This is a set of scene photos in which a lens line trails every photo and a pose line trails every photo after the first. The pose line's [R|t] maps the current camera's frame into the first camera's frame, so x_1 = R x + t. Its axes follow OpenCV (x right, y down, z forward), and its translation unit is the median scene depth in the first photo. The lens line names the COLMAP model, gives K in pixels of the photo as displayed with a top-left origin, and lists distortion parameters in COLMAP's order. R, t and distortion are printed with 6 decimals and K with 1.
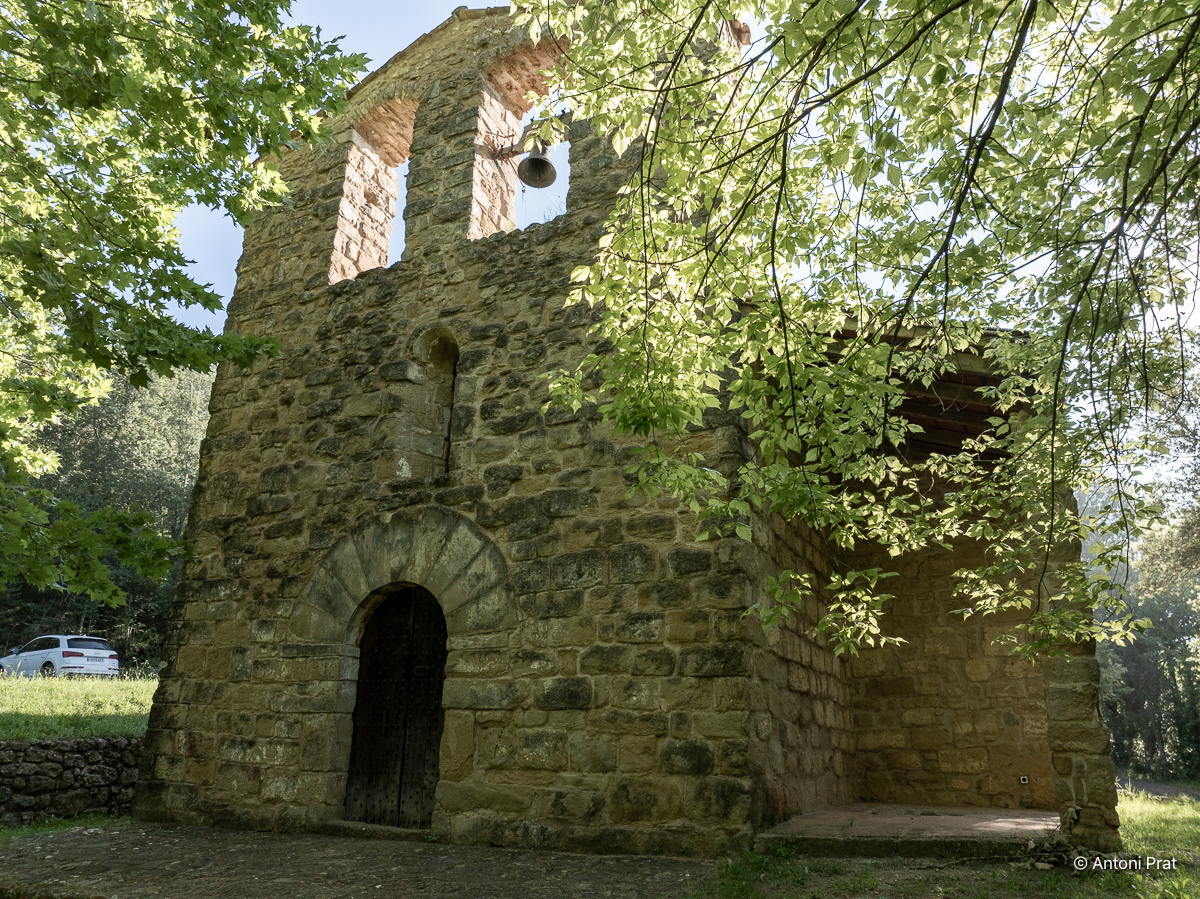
lens RADIAL K [[845.6, 0, 593.8], [0, 845.6, 444.9], [0, 0, 1]] dist [-0.051807, 0.024454]
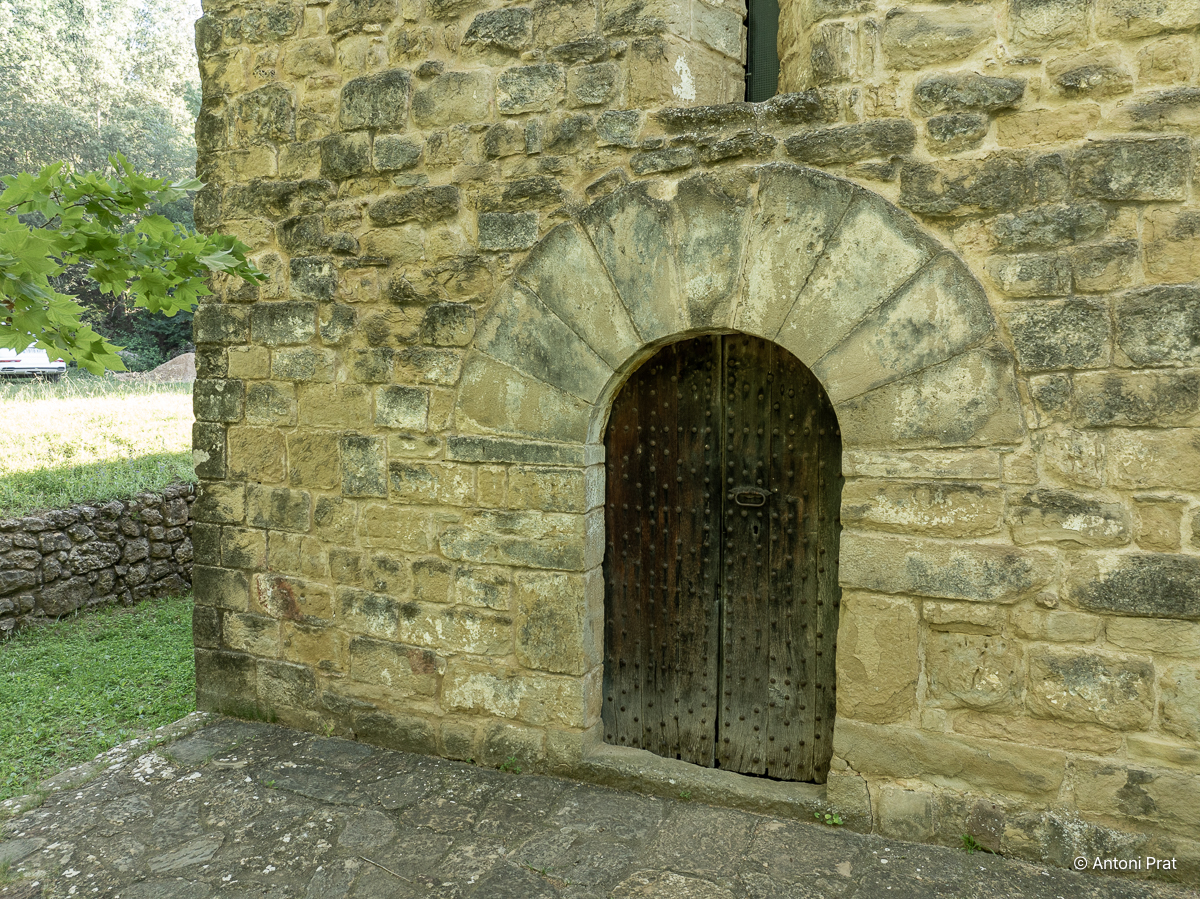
lens RADIAL K [[845.6, 0, 599.9], [0, 845.6, 447.1], [0, 0, 1]] dist [-0.051807, 0.024454]
pose [[0.996877, -0.008146, 0.078549, -0.341035], [-0.023524, 0.918877, 0.393842, 0.036287], [-0.075385, -0.394460, 0.915816, 0.543094]]
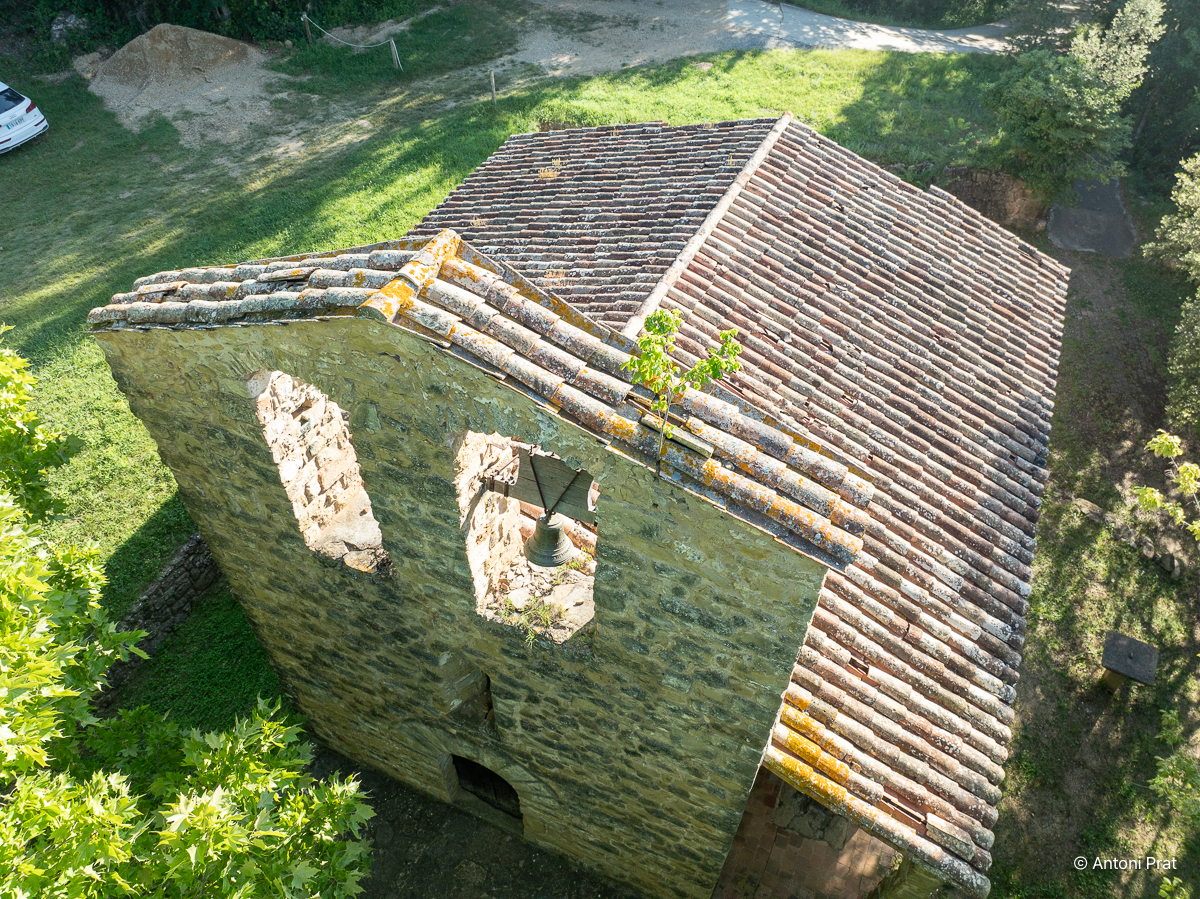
lens RADIAL K [[845.6, 0, 599.5], [0, 845.6, 451.5], [0, 0, 1]] dist [-0.051807, 0.024454]
pose [[0.998831, -0.040931, 0.025710, -0.044353], [-0.007802, 0.388411, 0.921453, -1.307896], [-0.047702, -0.920577, 0.387637, 0.943979]]
